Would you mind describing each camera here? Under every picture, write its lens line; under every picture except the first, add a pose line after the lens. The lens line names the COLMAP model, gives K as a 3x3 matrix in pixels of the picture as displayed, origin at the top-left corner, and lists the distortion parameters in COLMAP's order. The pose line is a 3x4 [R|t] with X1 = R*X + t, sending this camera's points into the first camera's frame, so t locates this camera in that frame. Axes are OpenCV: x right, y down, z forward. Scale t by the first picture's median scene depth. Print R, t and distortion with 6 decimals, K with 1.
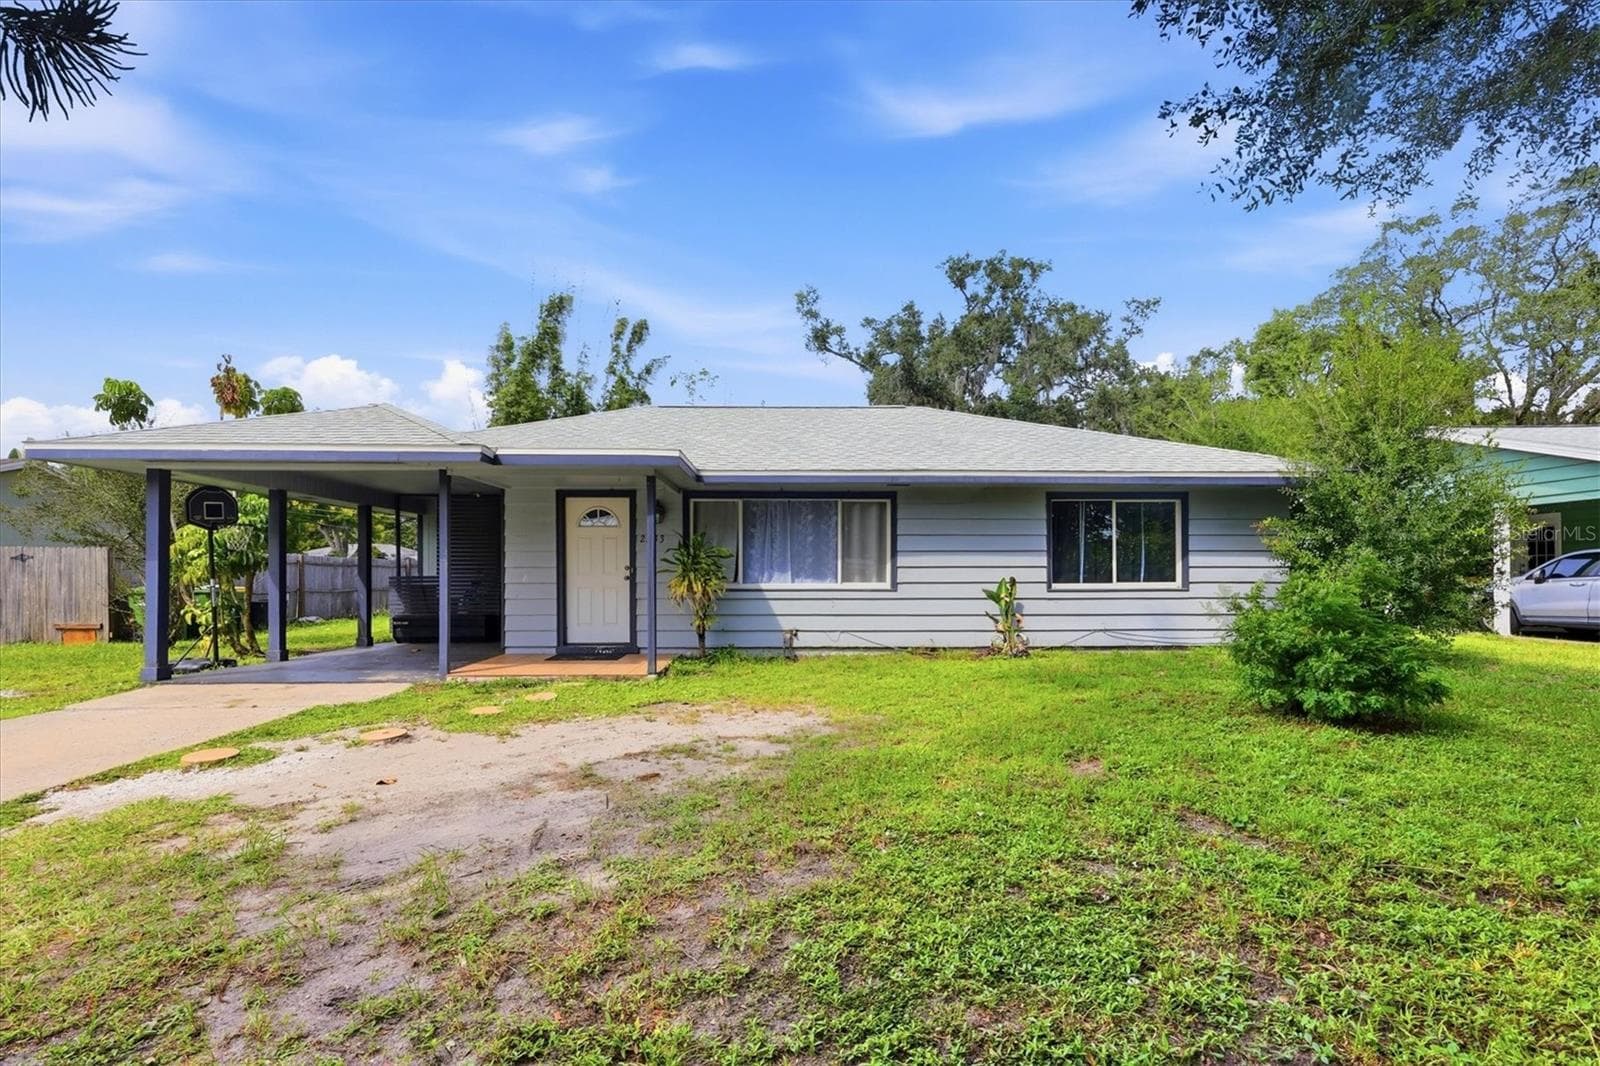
lens RADIAL K [[692.7, 0, 796.5], [0, 692.7, 573.9], [0, 0, 1]] dist [0.002940, 0.000329]
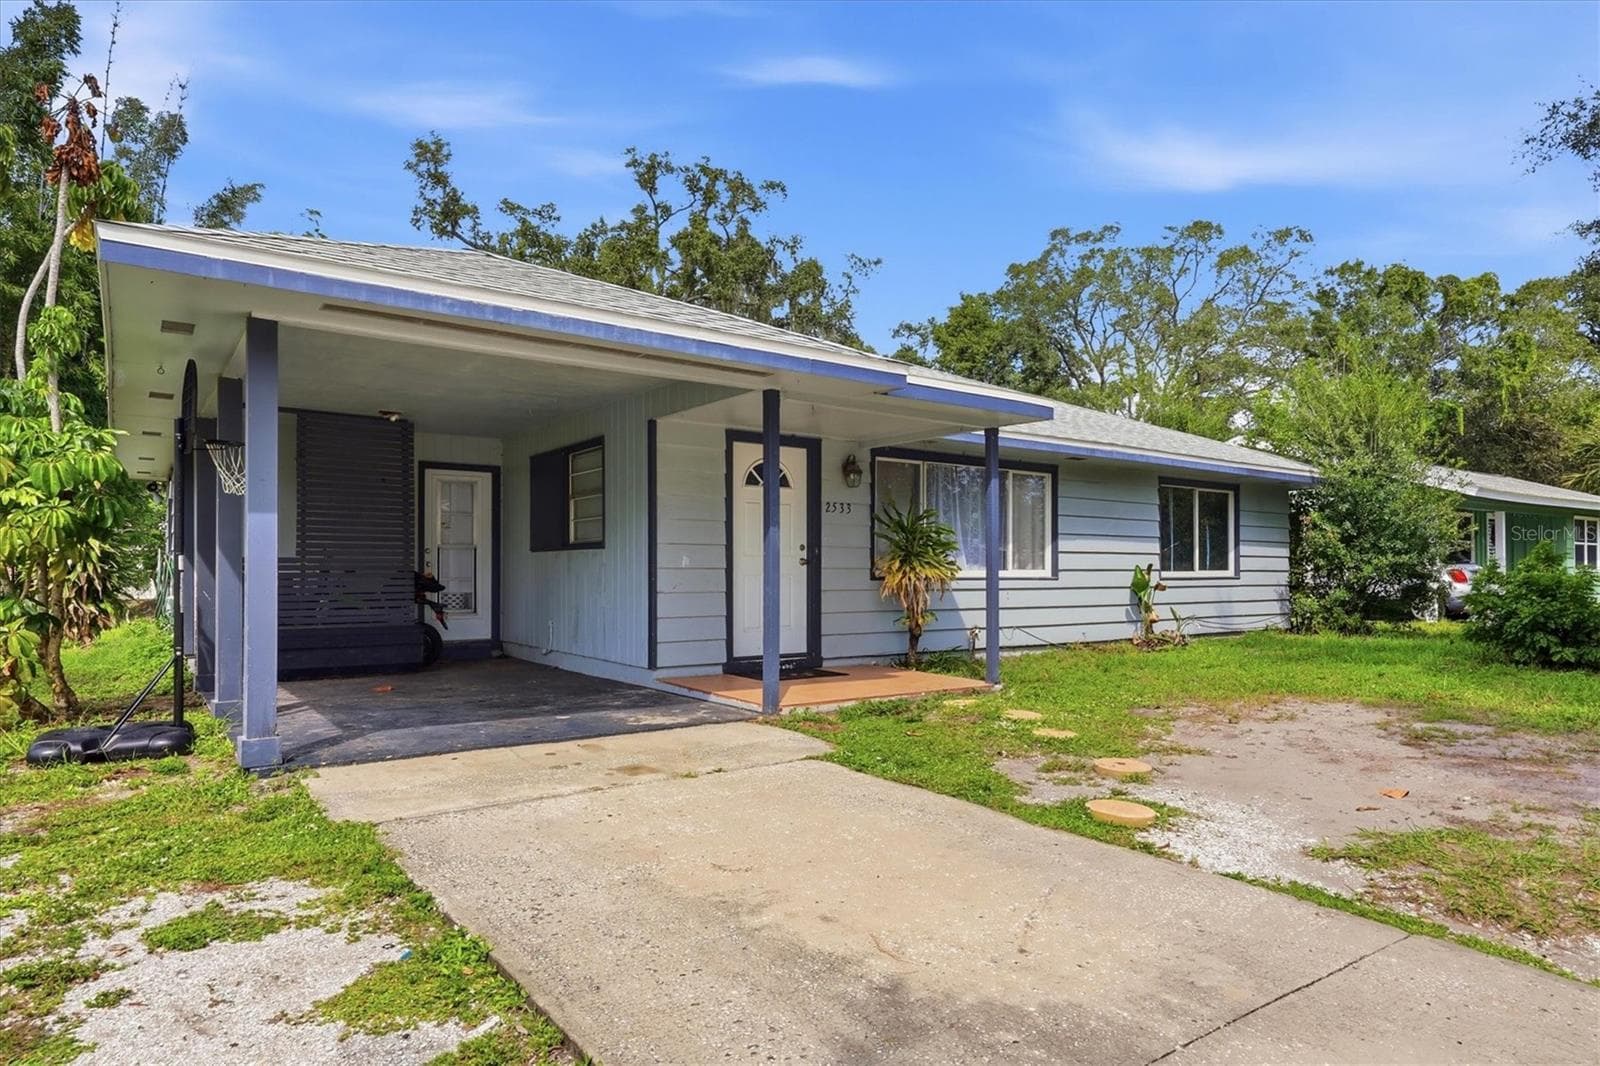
lens RADIAL K [[936.3, 0, 792.9], [0, 936.3, 574.8], [0, 0, 1]] dist [-0.004739, 0.003866]
pose [[0.824553, 0.001009, 0.565784, -0.796427], [-0.004388, 0.999980, 0.004612, 0.015054], [-0.565768, -0.006285, 0.824541, 0.214391]]
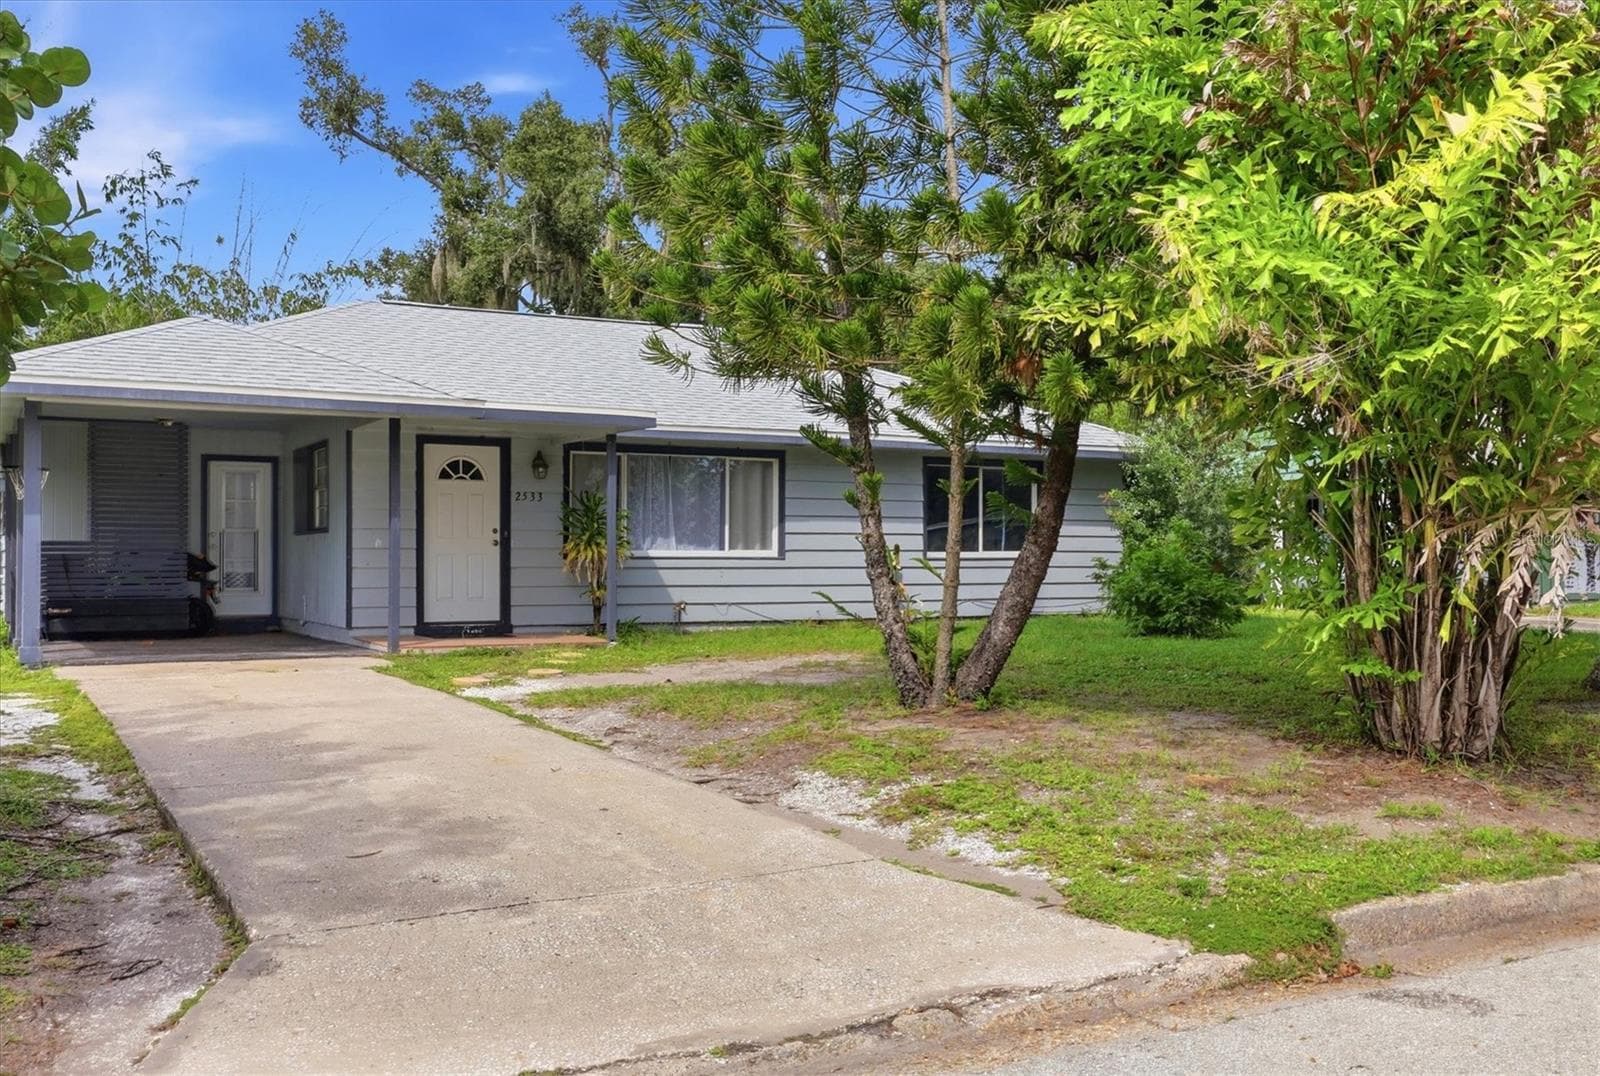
lens RADIAL K [[1520.2, 0, 787.2], [0, 1520.2, 542.0], [0, 0, 1]] dist [0.002953, 0.000000]
pose [[0.888536, 0.007706, 0.458742, -0.771600], [-0.002030, 0.999915, -0.012864, 0.027652], [-0.458802, 0.010499, 0.888476, -0.783820]]
